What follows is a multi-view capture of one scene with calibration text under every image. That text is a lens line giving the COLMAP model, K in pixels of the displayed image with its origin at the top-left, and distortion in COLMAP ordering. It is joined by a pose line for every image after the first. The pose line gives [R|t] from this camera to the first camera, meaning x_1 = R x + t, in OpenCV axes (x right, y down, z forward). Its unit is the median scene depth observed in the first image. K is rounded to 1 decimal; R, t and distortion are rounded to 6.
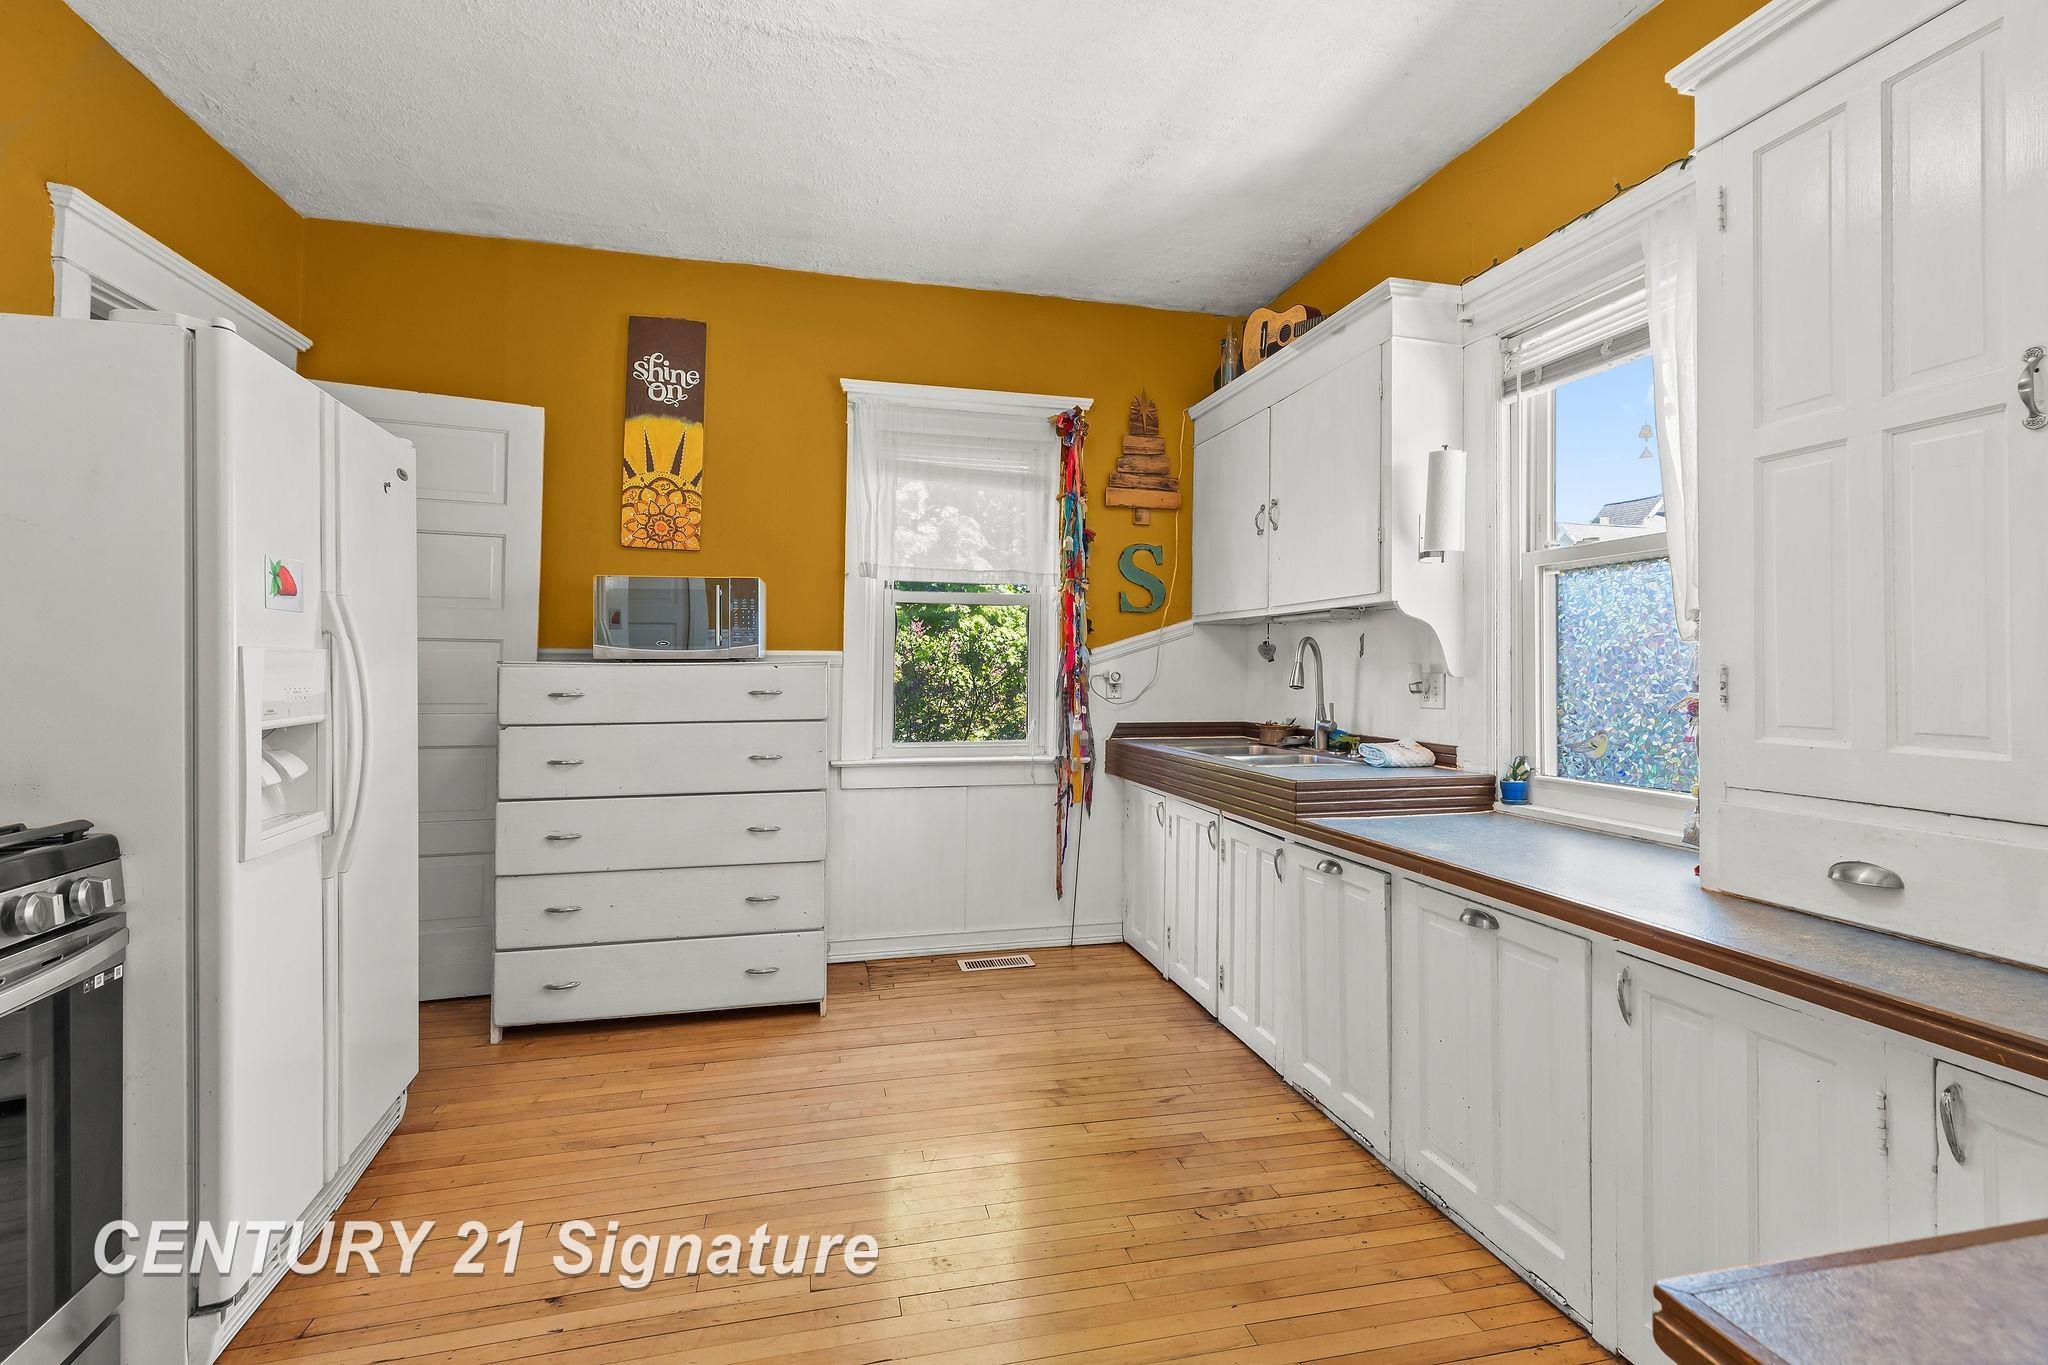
lens RADIAL K [[913.2, 0, 1033.6], [0, 913.2, 651.9], [0, 0, 1]] dist [0.001620, -0.000467]
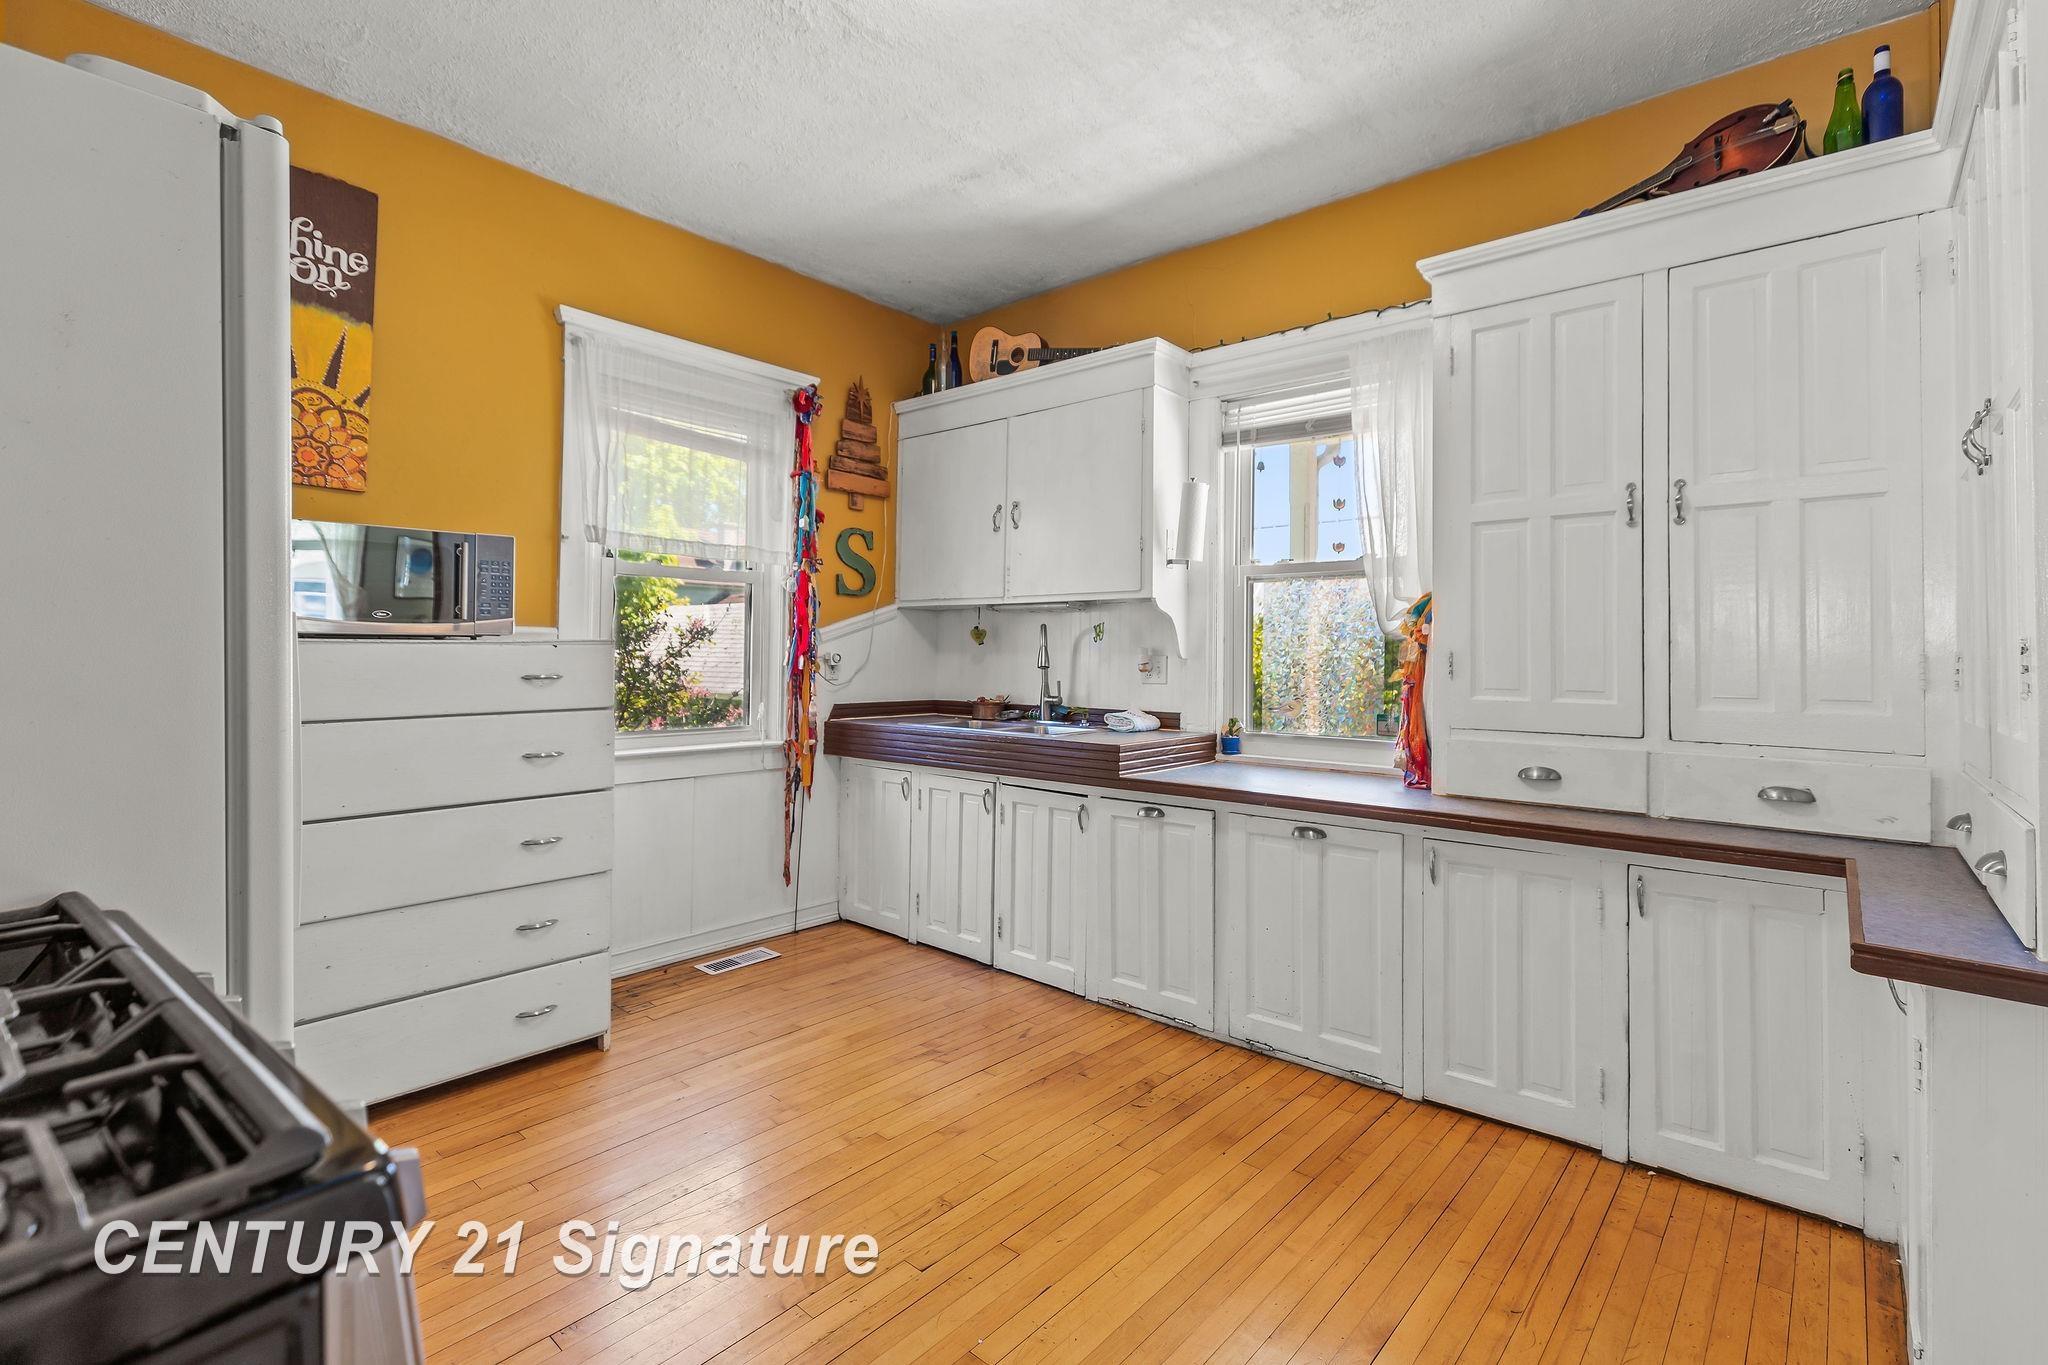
lens RADIAL K [[913.2, 0, 1025.4], [0, 913.2, 642.5], [0, 0, 1]] dist [0.001620, -0.000467]
pose [[0.820504, 0.011036, 0.571535, -0.404063], [-0.016292, 0.999859, 0.004083, 0.002758], [-0.571409, -0.012662, 0.820568, 0.068166]]
